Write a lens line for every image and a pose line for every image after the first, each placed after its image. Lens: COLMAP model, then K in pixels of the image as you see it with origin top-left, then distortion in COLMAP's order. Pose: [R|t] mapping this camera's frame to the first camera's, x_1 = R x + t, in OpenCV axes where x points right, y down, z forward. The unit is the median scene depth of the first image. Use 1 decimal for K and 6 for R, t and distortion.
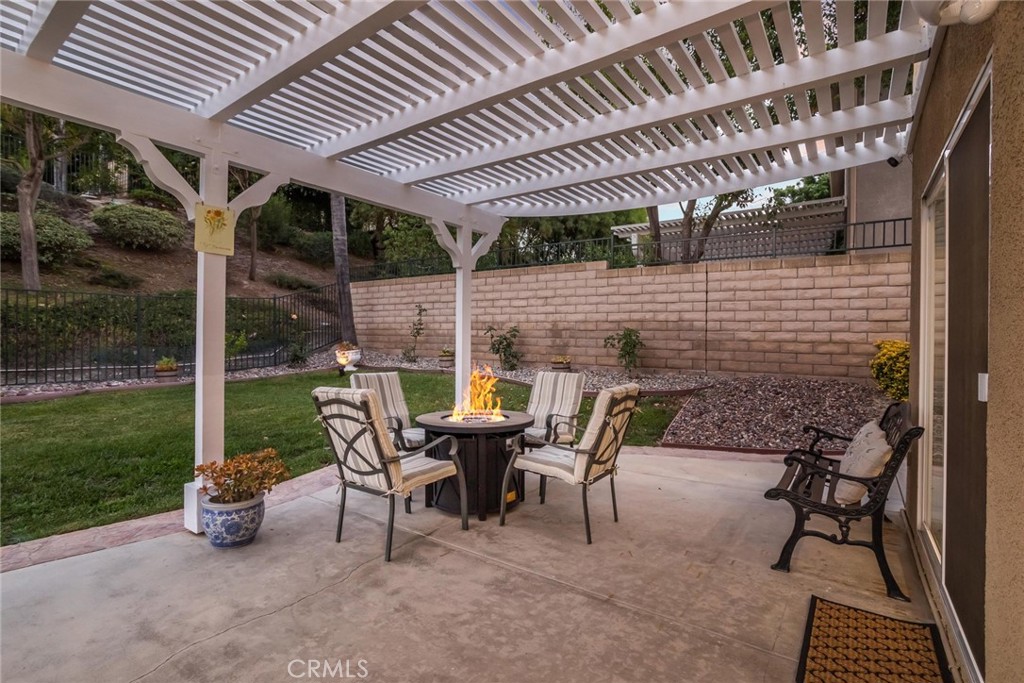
lens RADIAL K [[491.2, 0, 519.8], [0, 491.2, 340.7], [0, 0, 1]] dist [-0.012729, 0.008483]
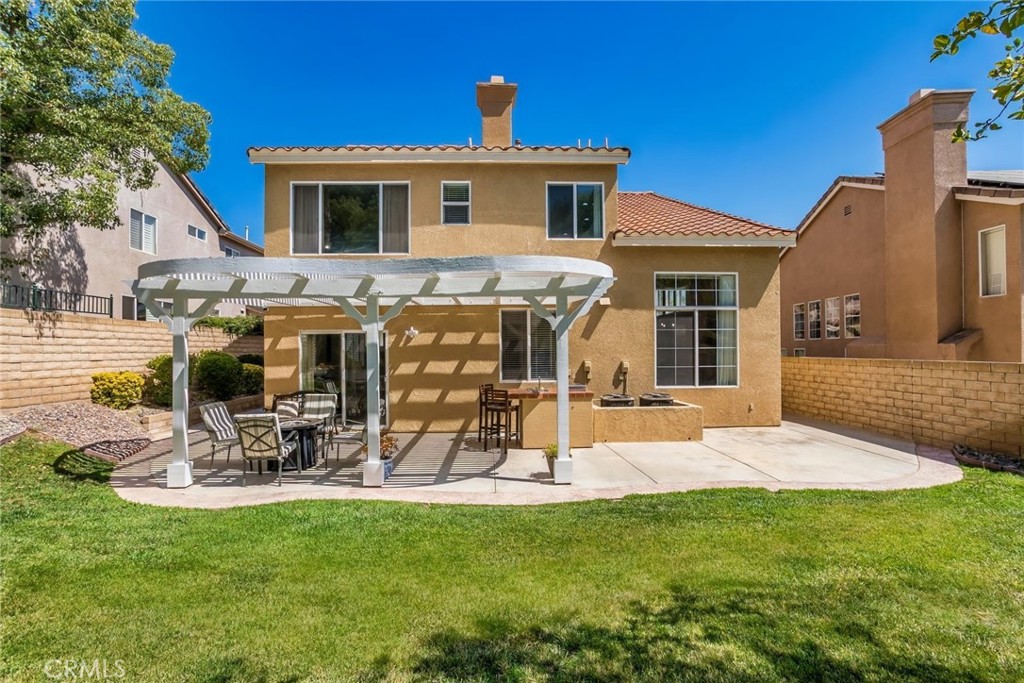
lens RADIAL K [[491.2, 0, 515.0], [0, 491.2, 343.4], [0, 0, 1]] dist [-0.012729, 0.008483]
pose [[-0.598784, -0.001580, 0.800909, -1.184055], [0.000676, 0.999997, 0.002478, -0.088740], [-0.800910, 0.002026, -0.598781, 0.753839]]
